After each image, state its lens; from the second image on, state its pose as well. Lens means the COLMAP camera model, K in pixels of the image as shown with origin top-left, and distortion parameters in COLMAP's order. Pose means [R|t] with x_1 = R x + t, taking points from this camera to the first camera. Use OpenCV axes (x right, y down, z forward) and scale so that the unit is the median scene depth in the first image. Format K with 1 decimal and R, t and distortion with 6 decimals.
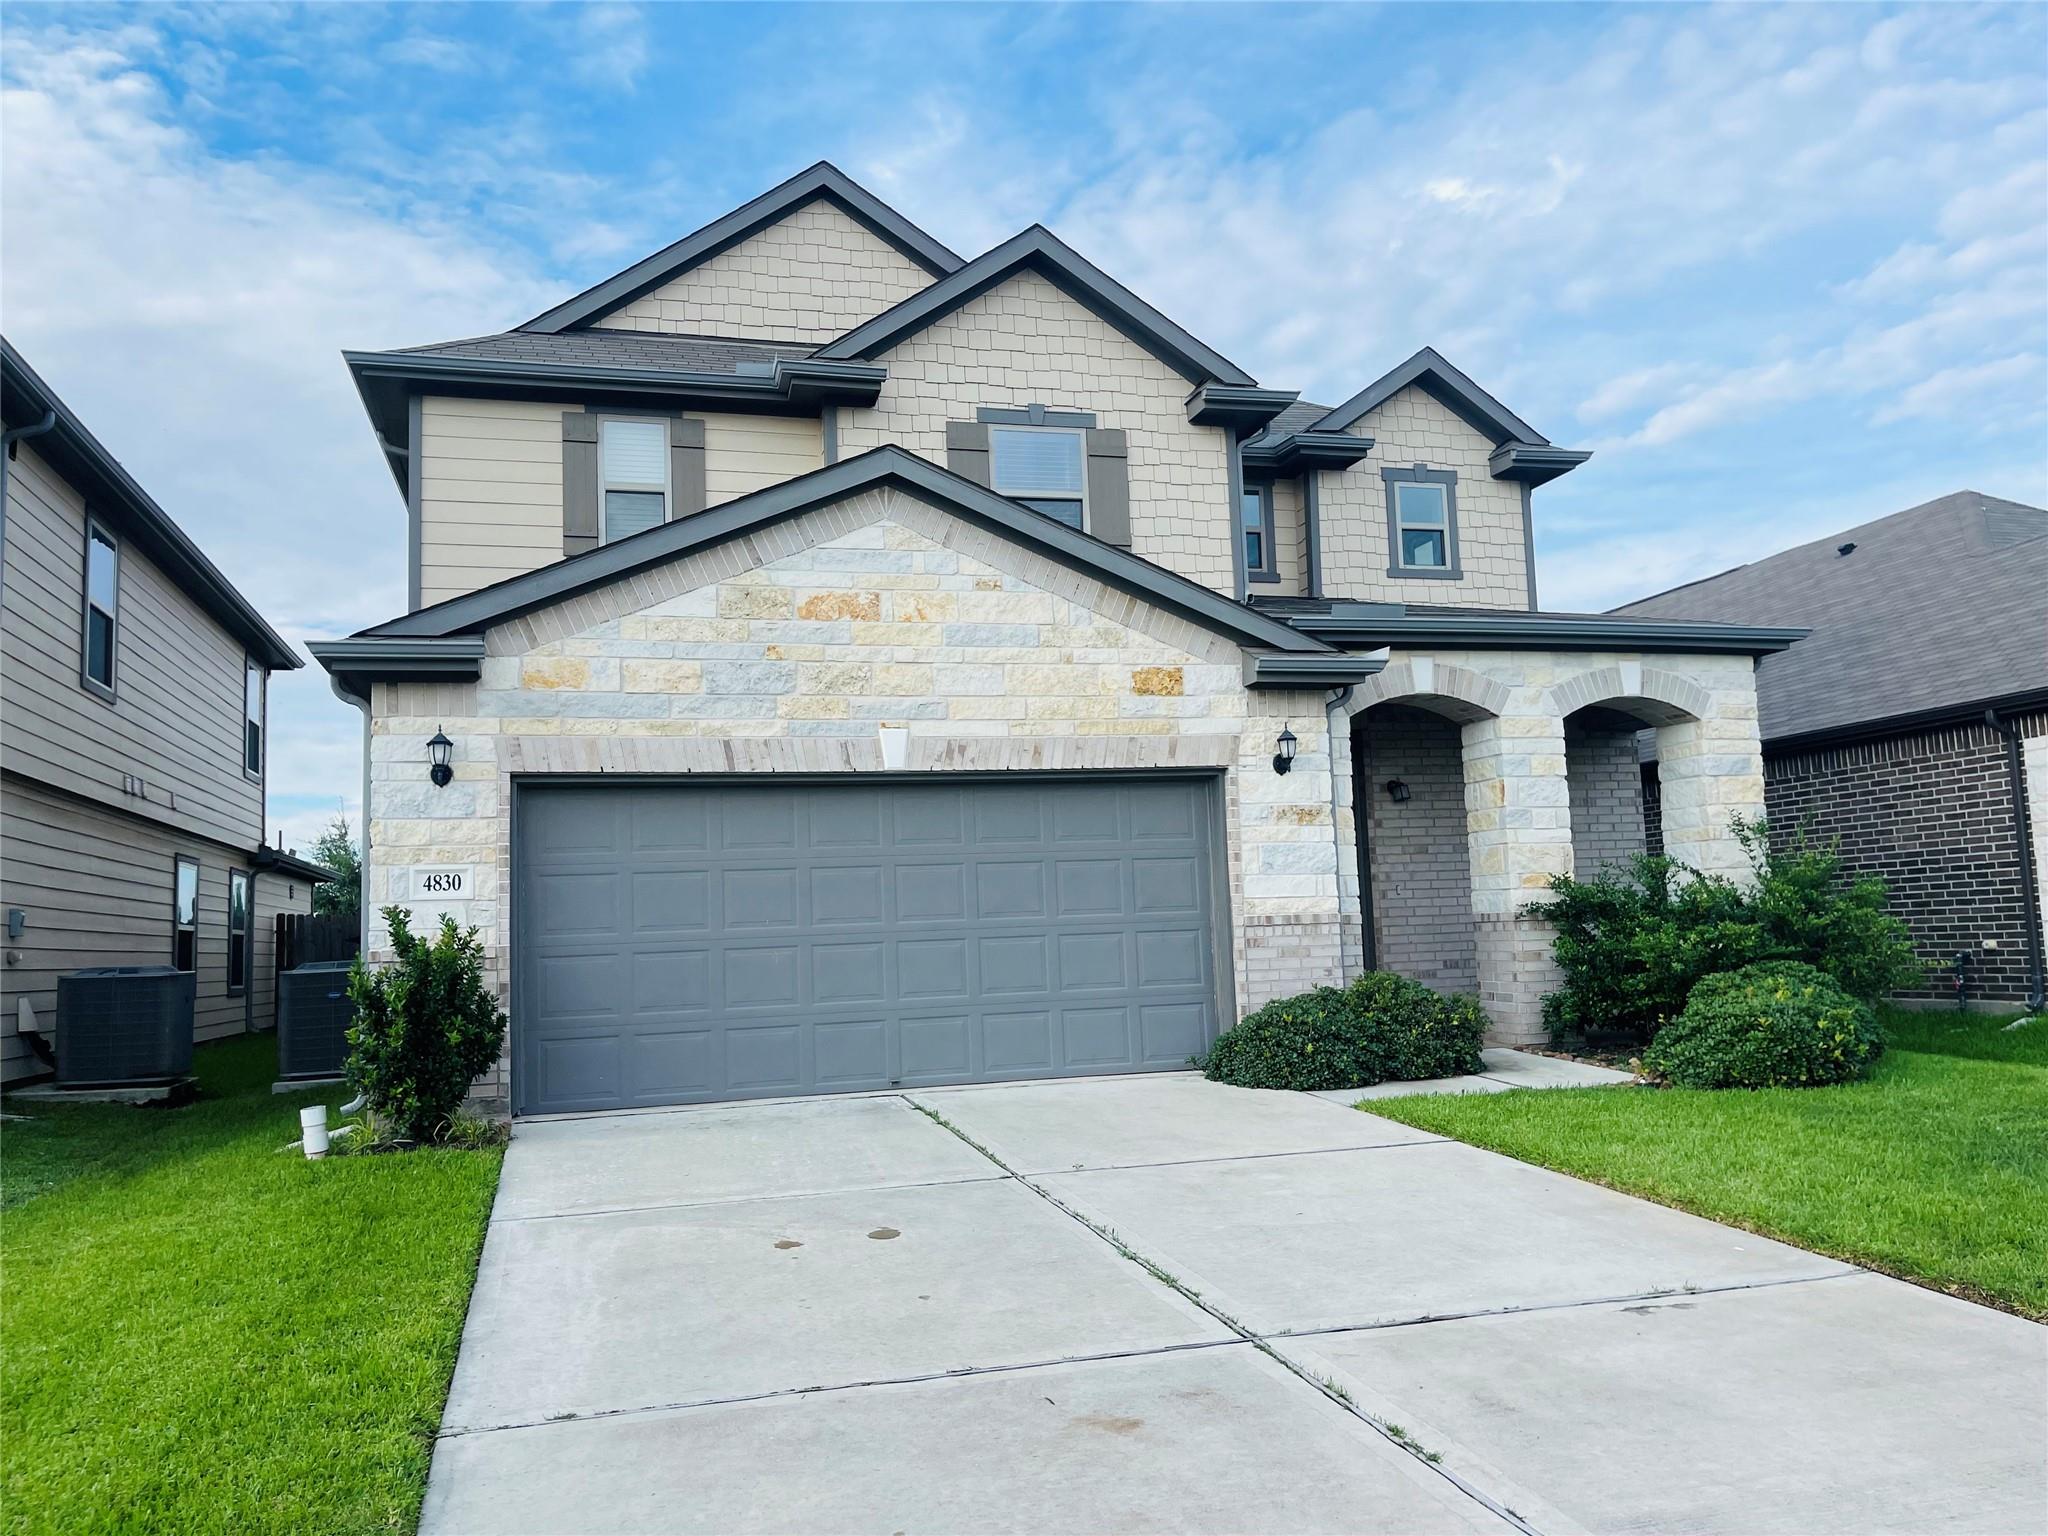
lens RADIAL K [[1576.3, 0, 1024.0], [0, 1576.3, 768.0], [0, 0, 1]] dist [0.094892, -0.143925]
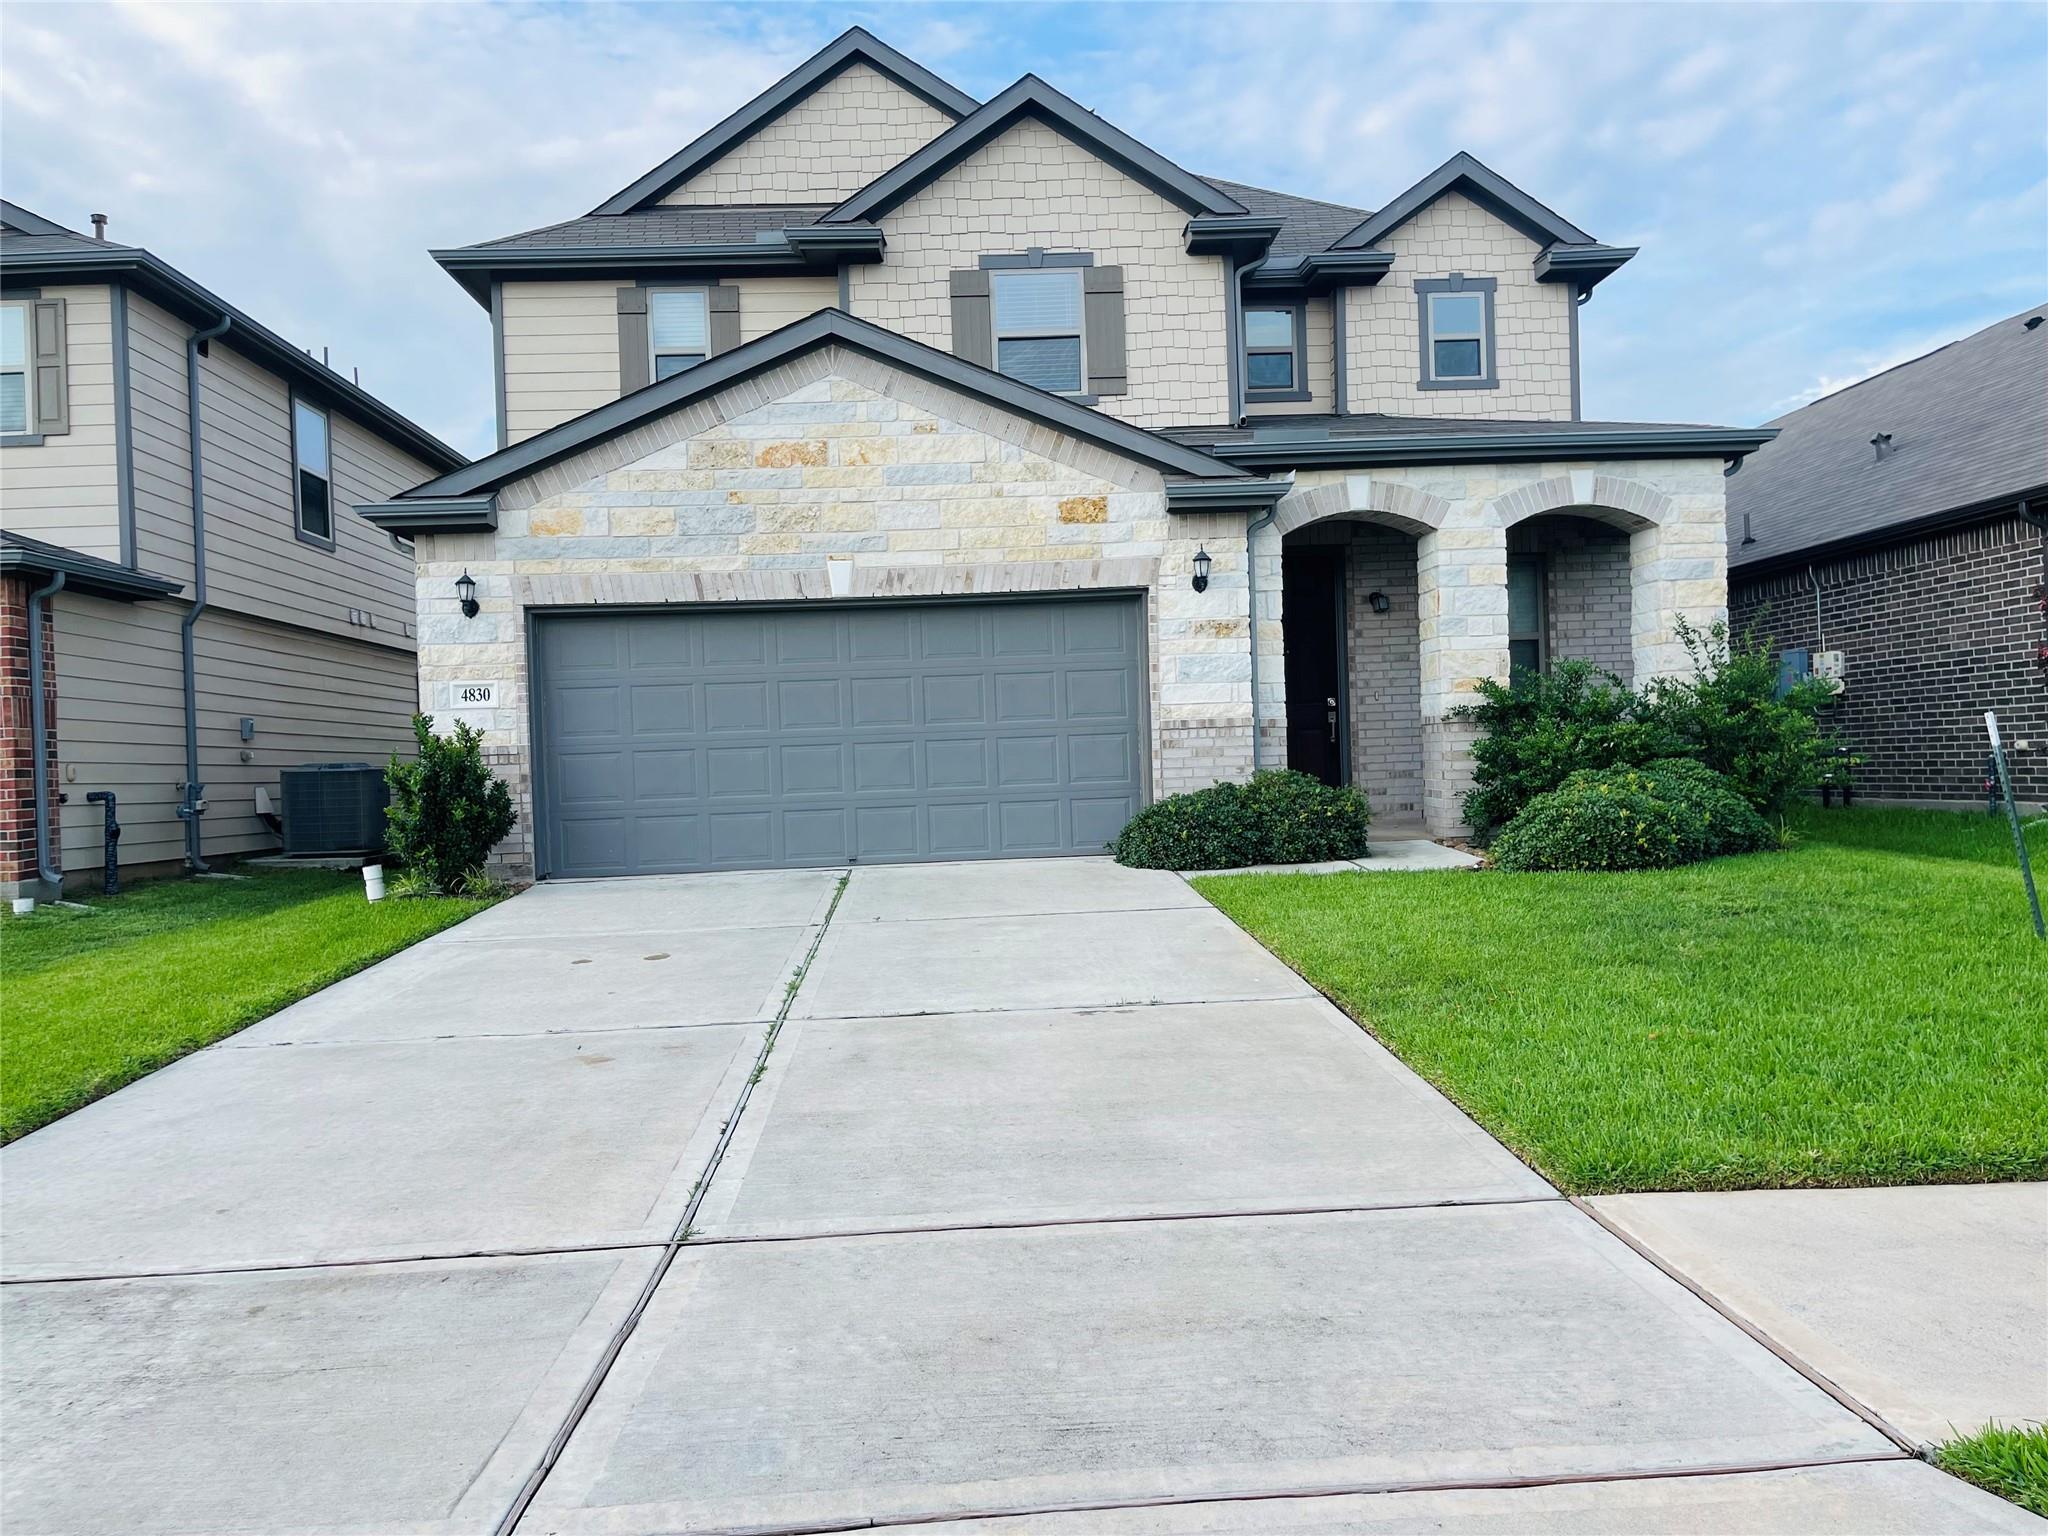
lens RADIAL K [[1576.3, 0, 1024.0], [0, 1576.3, 768.0], [0, 0, 1]] dist [0.094892, -0.143925]
pose [[0.973981, 0.001957, -0.226621, 0.269351], [0.024587, 0.993148, 0.114248, -0.002512], [0.225292, -0.116848, 0.967259, -0.096137]]
